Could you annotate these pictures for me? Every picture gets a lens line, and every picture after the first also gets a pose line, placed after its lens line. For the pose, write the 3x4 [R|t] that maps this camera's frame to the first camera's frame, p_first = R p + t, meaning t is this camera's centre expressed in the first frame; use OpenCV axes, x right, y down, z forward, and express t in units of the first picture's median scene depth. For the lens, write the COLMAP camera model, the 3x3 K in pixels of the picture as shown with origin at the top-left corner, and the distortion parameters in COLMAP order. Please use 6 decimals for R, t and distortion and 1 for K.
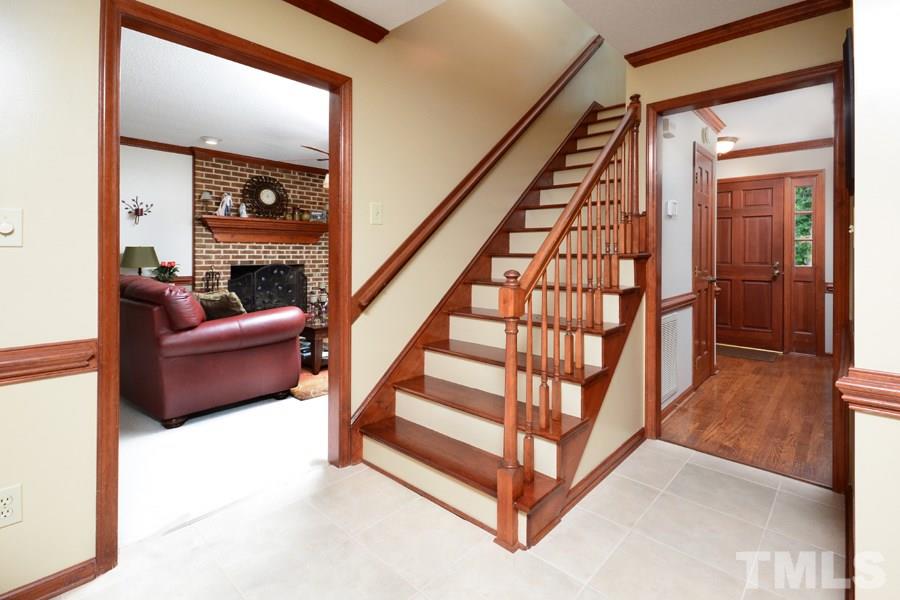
lens RADIAL K [[435.2, 0, 464.6], [0, 435.2, 254.0], [0, 0, 1]] dist [-0.011597, -0.002196]
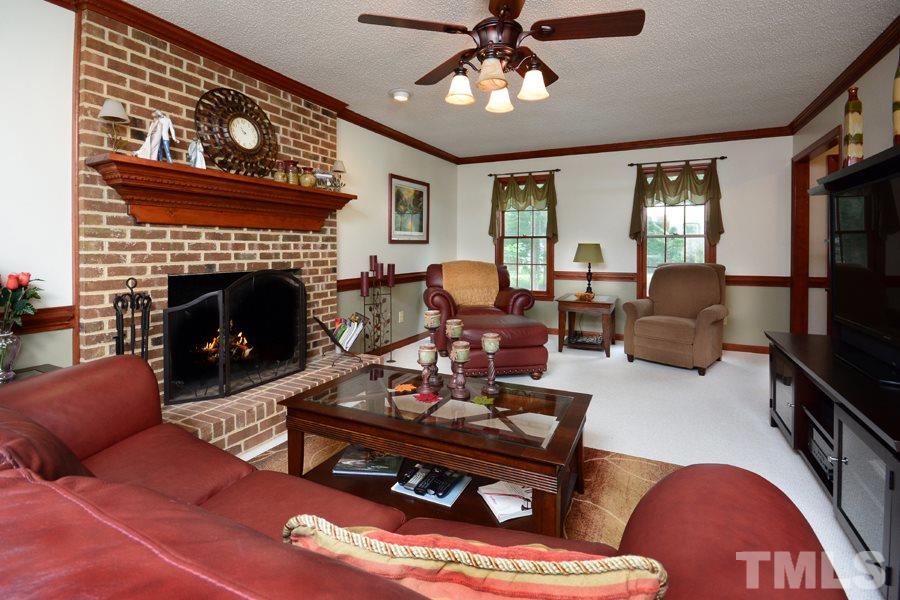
lens RADIAL K [[435.2, 0, 470.9], [0, 435.2, 250.0], [0, 0, 1]] dist [-0.011597, -0.002196]
pose [[0.952895, -0.005267, 0.303256, -0.362088], [0.003875, 0.999979, 0.005190, -0.001986], [-0.303277, -0.003770, 0.952895, 0.460663]]
